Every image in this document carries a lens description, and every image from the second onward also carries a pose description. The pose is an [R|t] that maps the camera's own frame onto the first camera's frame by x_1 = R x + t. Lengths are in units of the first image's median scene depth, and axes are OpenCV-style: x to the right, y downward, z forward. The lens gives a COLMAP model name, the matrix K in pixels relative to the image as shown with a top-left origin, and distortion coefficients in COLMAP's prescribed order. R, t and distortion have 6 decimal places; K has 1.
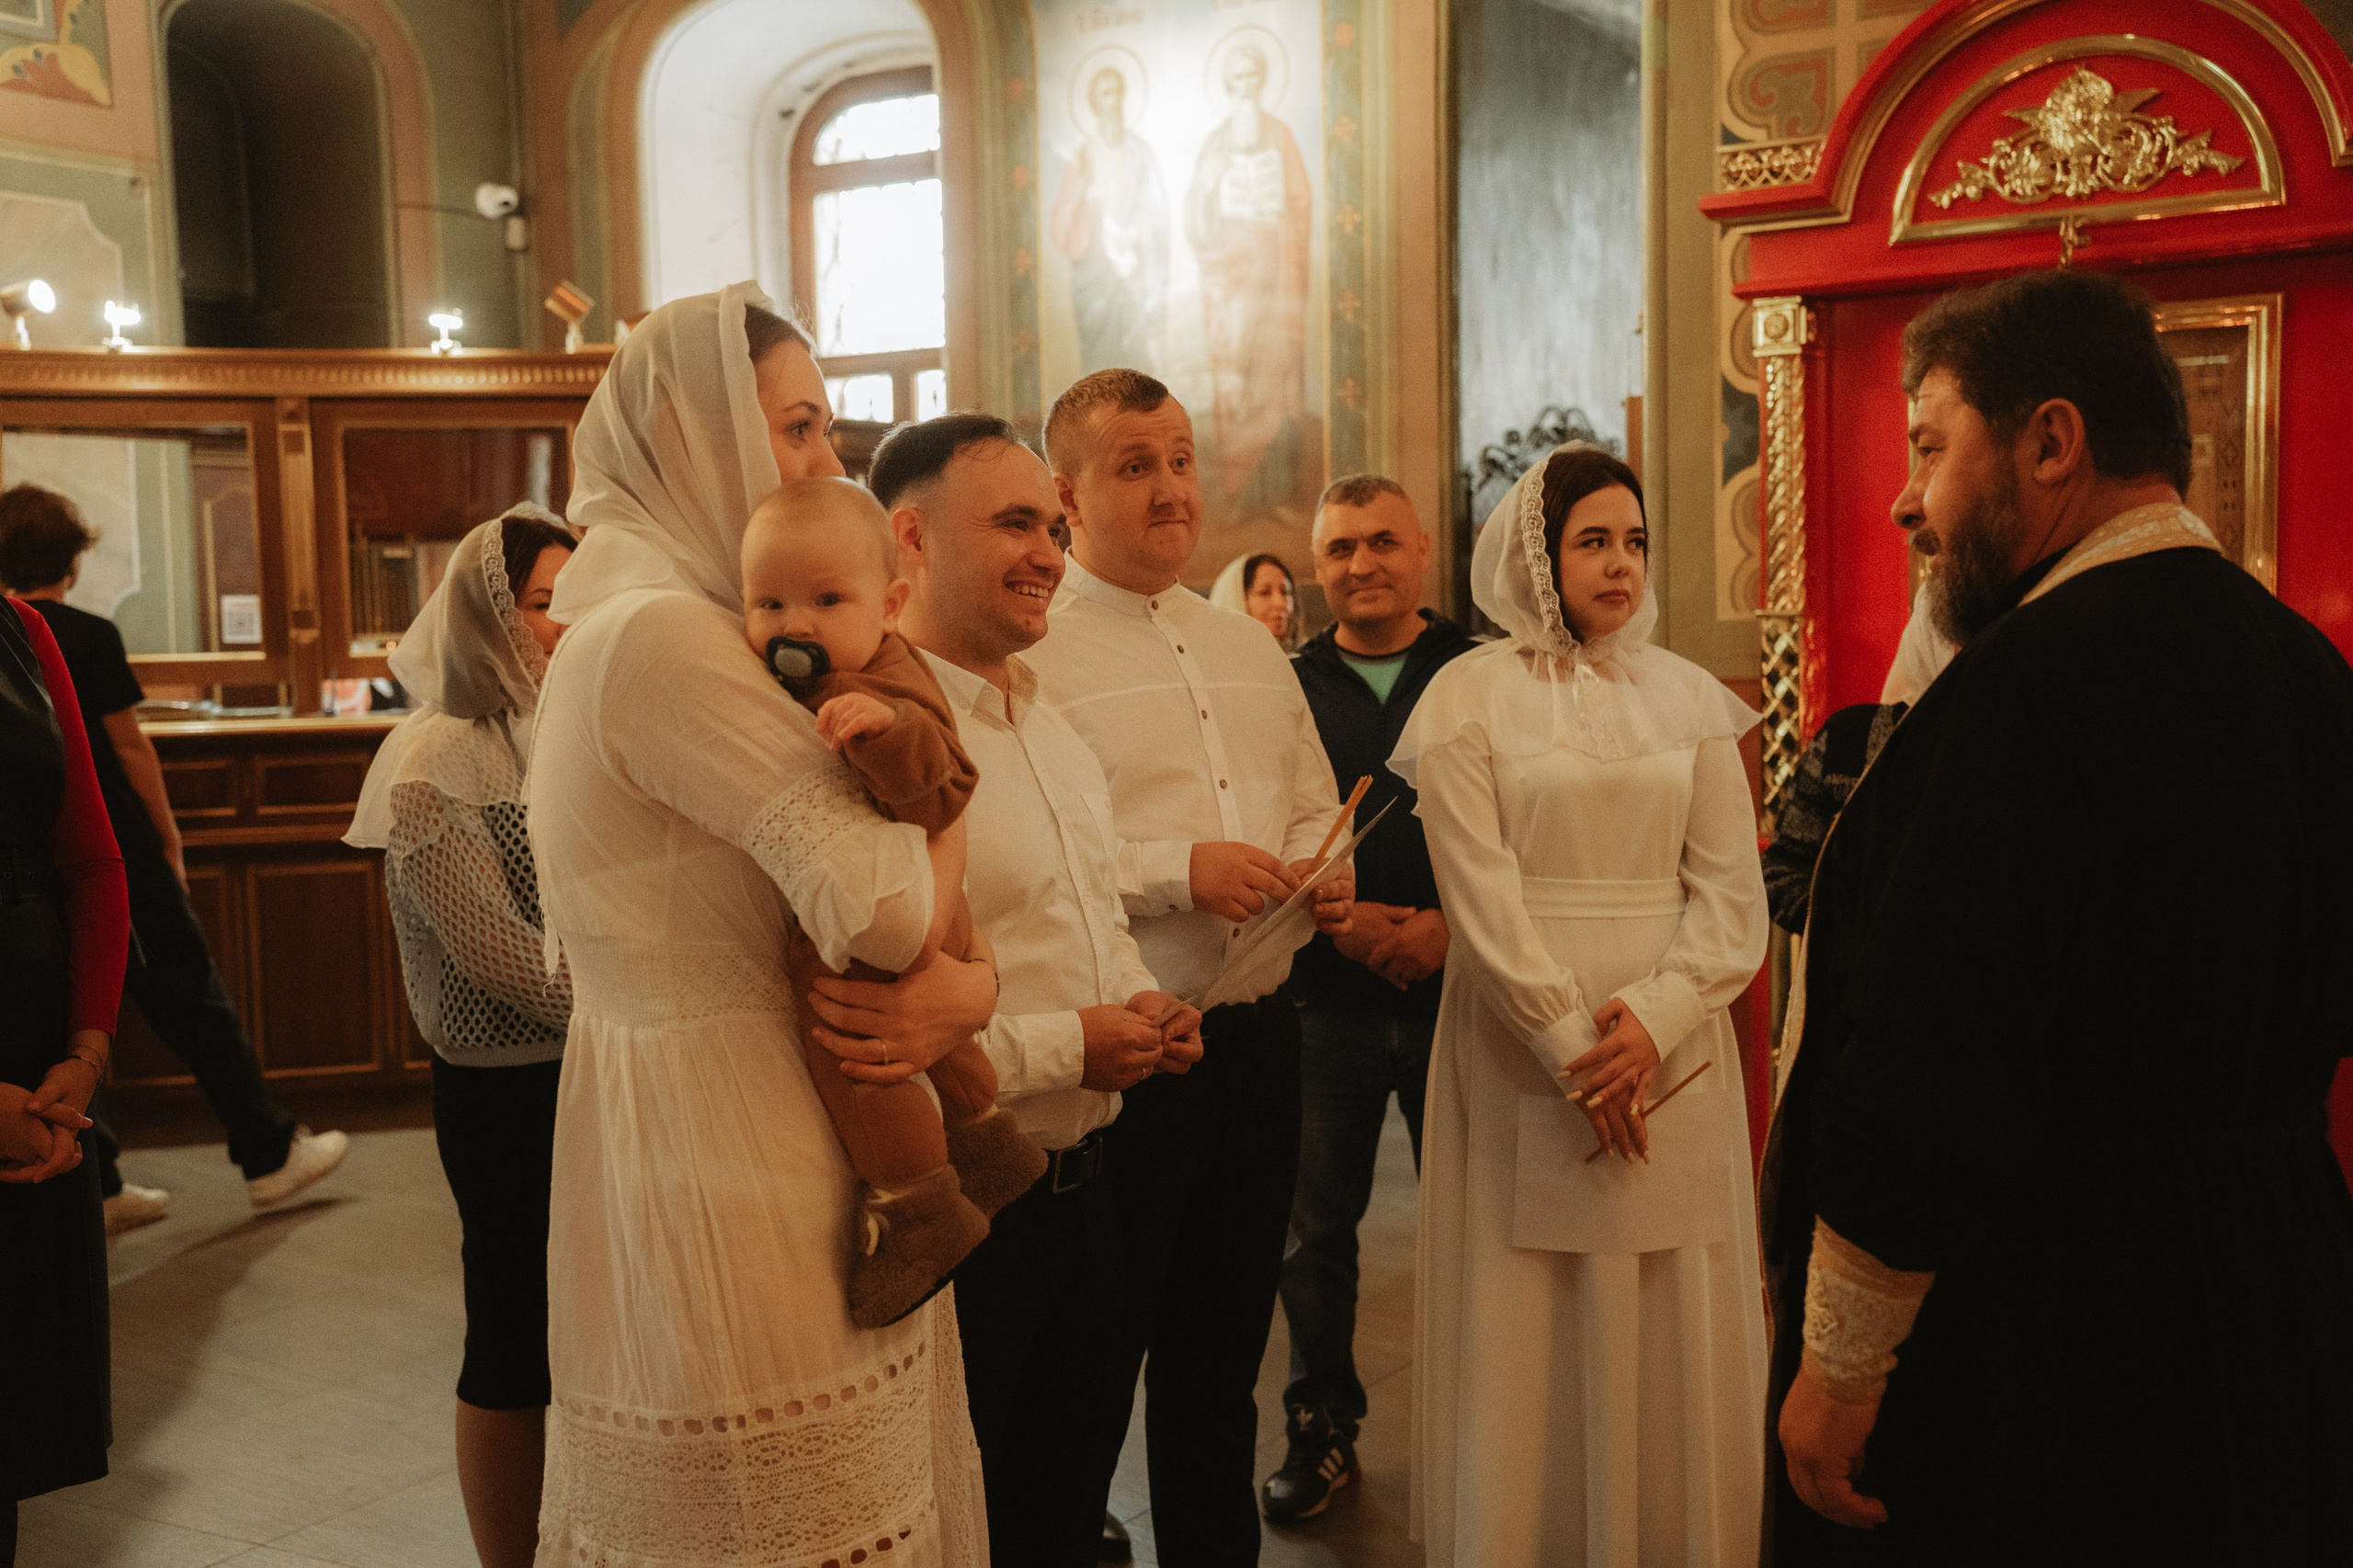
lens RADIAL K [[2685.3, 0, 1181.6], [0, 2685.3, 774.0], [0, 0, 1]] dist [0.006227, 0.396821]
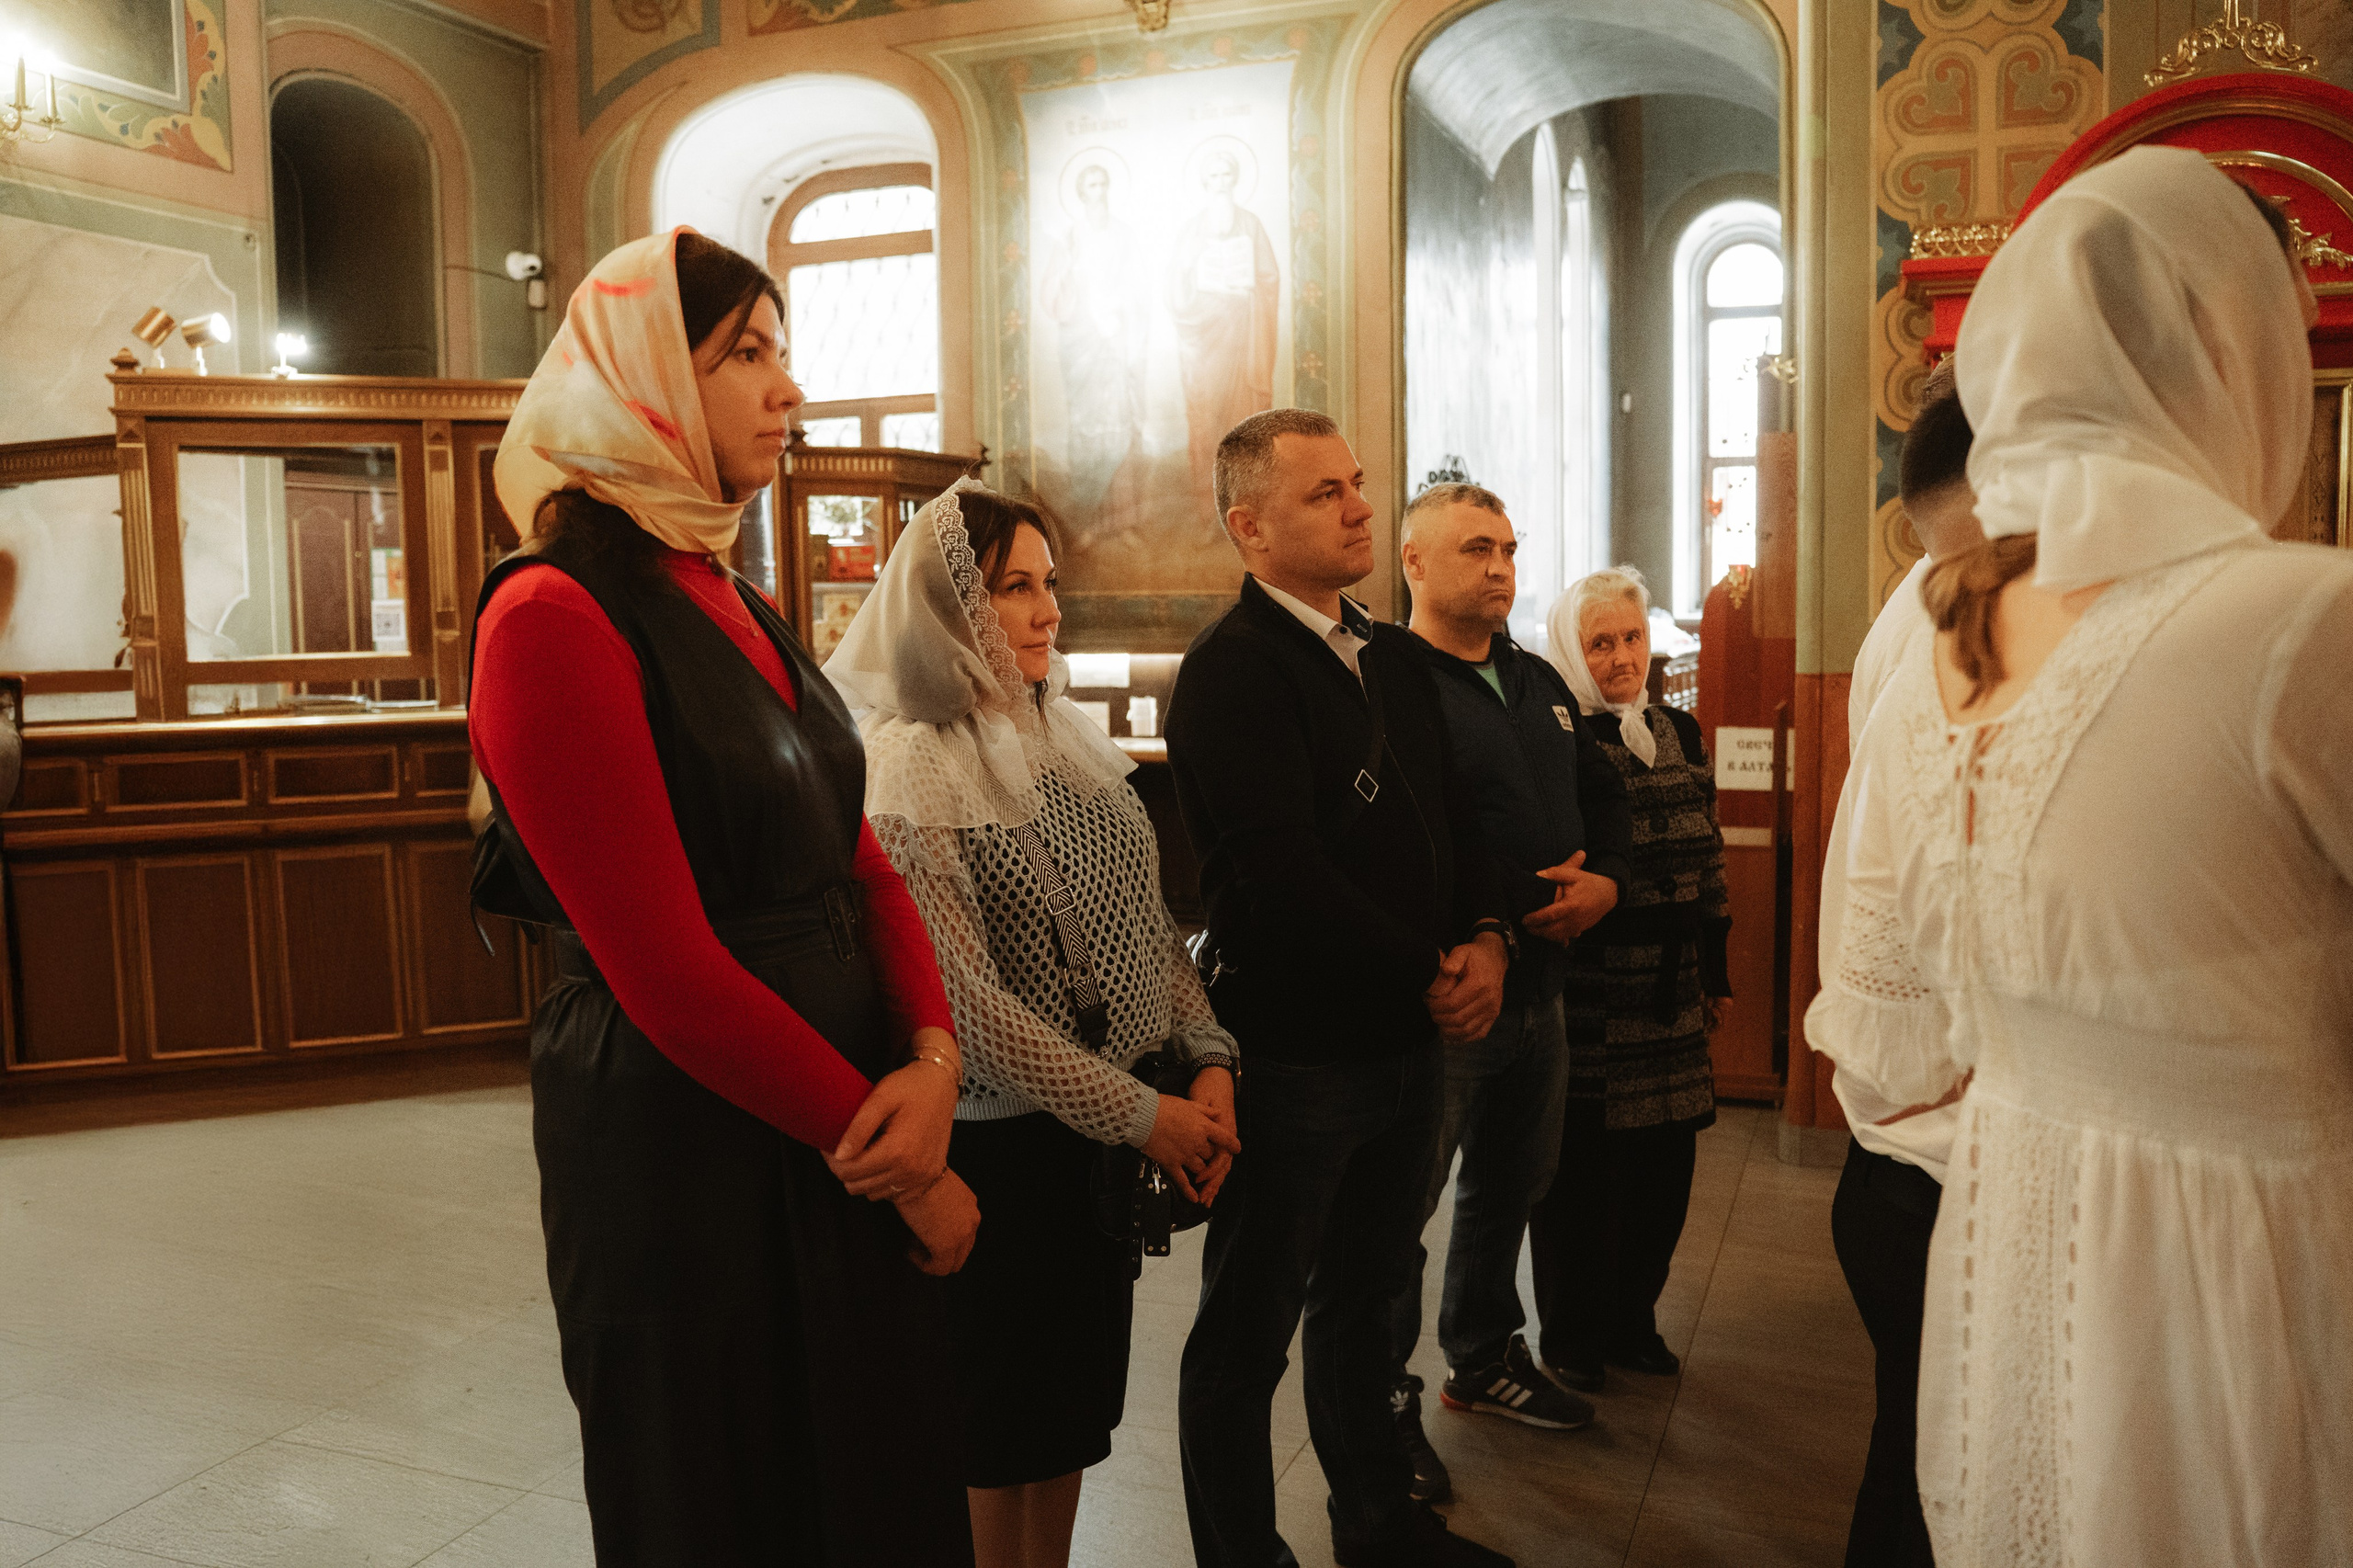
lens RADIAL K [[1892.4, 0, 1176.5], [0, 1892.4, 784.0], [0, 0, 1]] dist [-0.102700, 0.074942]
pose [[0.976750, -0.014469, 0.213890, -0.180967], [0.008759, 0.999580, 0.027621, -0.008038], [-0.214200, -0.025105, 0.976467, 0.170805]]
